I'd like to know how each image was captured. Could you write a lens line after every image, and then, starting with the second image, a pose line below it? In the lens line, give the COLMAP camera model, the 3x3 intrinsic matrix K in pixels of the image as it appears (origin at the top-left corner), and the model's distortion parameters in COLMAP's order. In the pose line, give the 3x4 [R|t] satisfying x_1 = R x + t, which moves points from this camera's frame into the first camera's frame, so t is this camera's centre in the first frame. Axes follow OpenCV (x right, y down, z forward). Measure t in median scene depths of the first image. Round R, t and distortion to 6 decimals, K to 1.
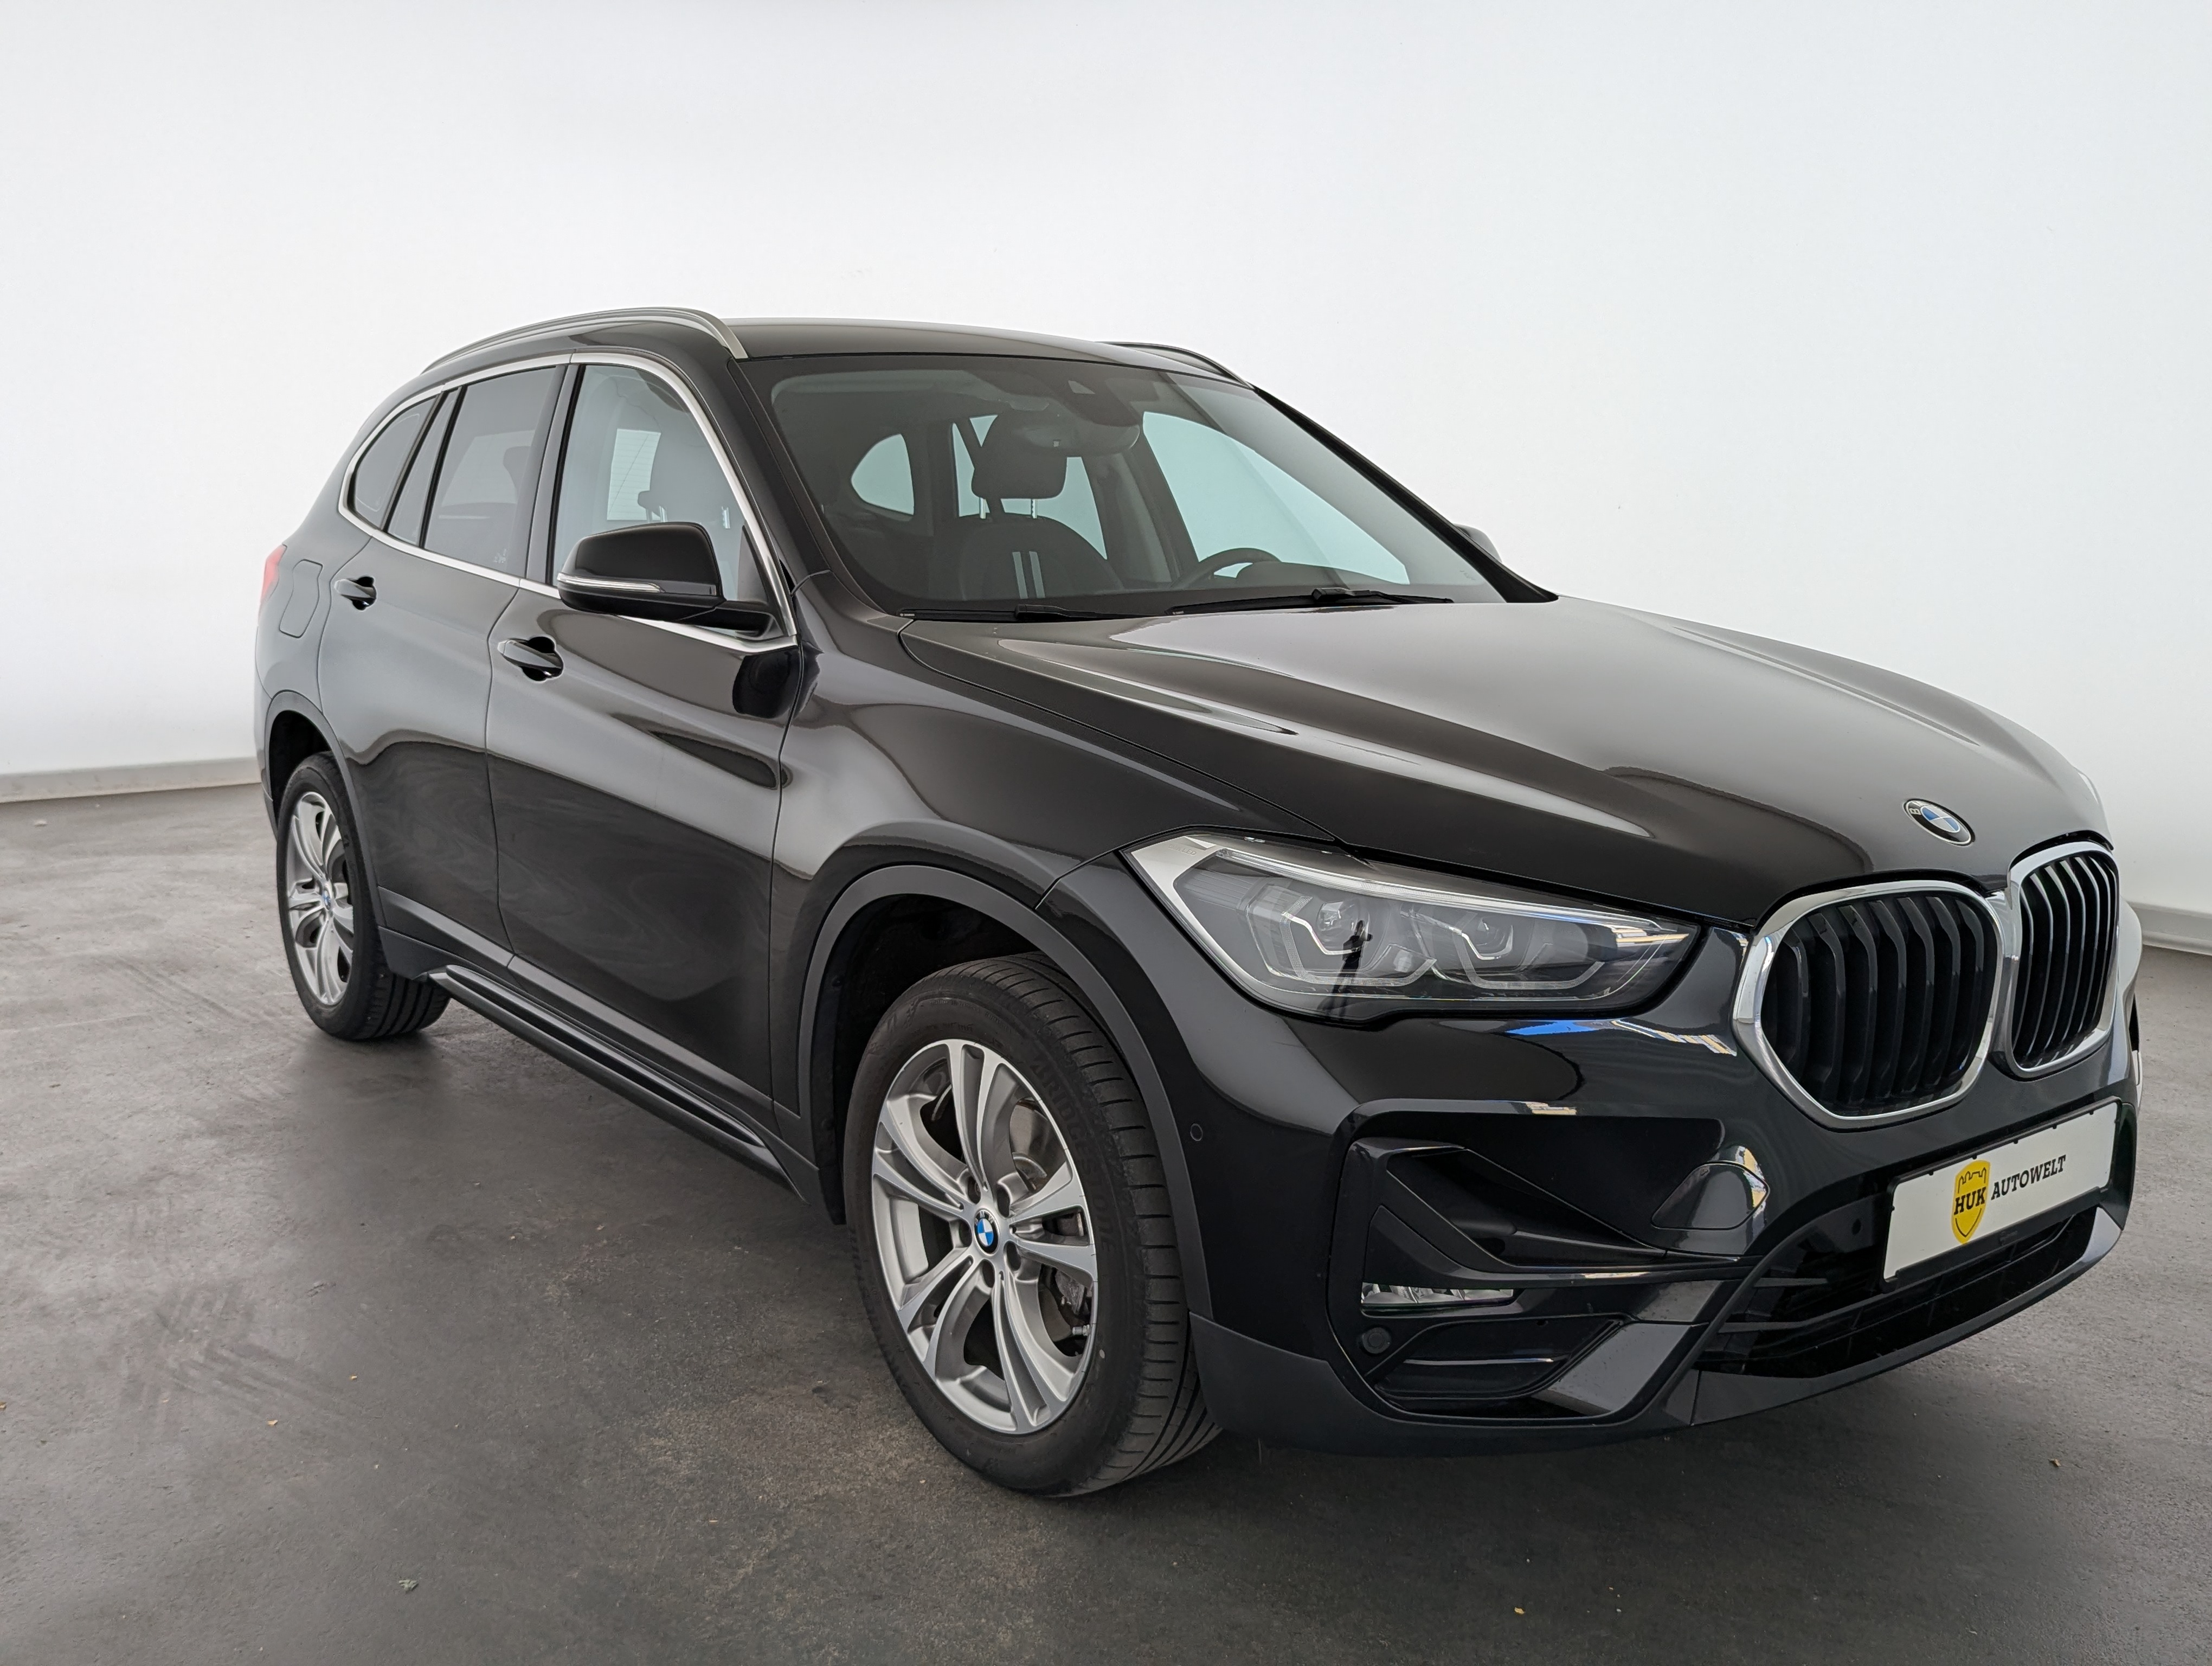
lens RADIAL K [[1825.4, 0, 1107.9], [0, 1825.4, 856.0], [0, 0, 1]] dist [0.004002, -0.003560]
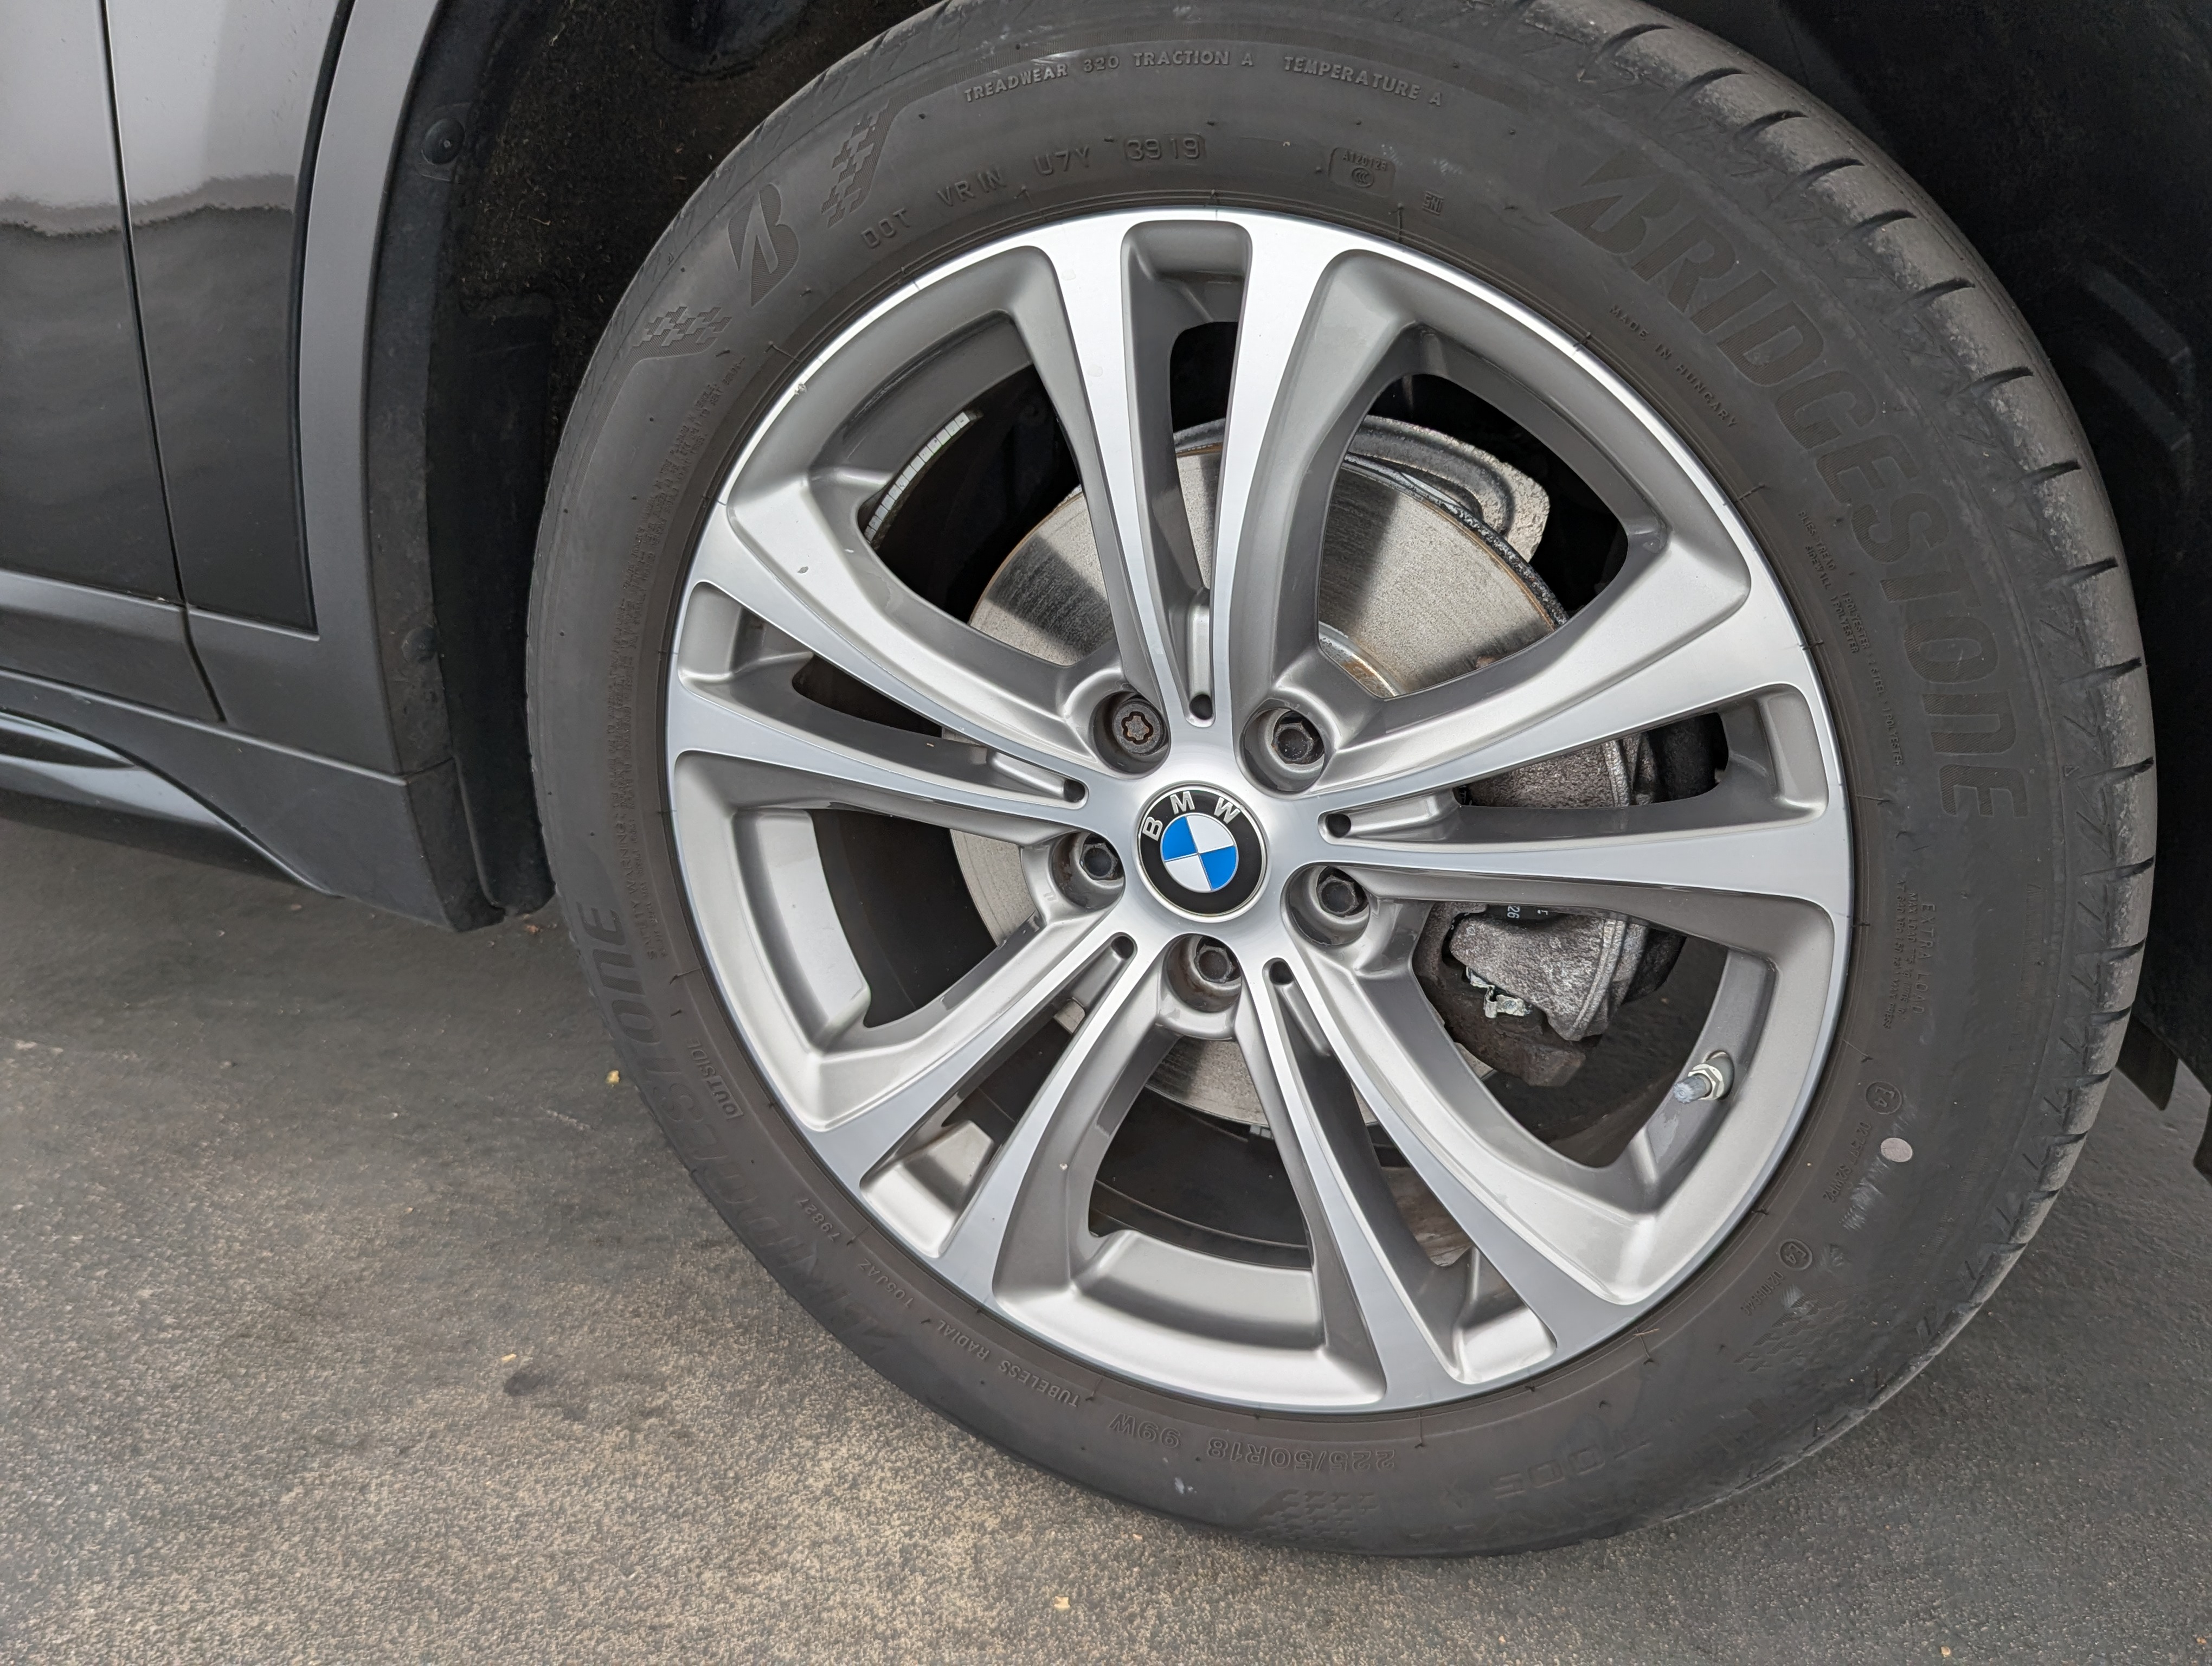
lens RADIAL K [[1825.4, 0, 1107.9], [0, 1825.4, 856.0], [0, 0, 1]] dist [0.004002, -0.003560]
pose [[0.878899, -0.161167, 0.448956, -0.218850], [0.066092, 0.973259, 0.219998, 0.131472], [-0.472407, -0.163684, 0.866048, 0.710084]]
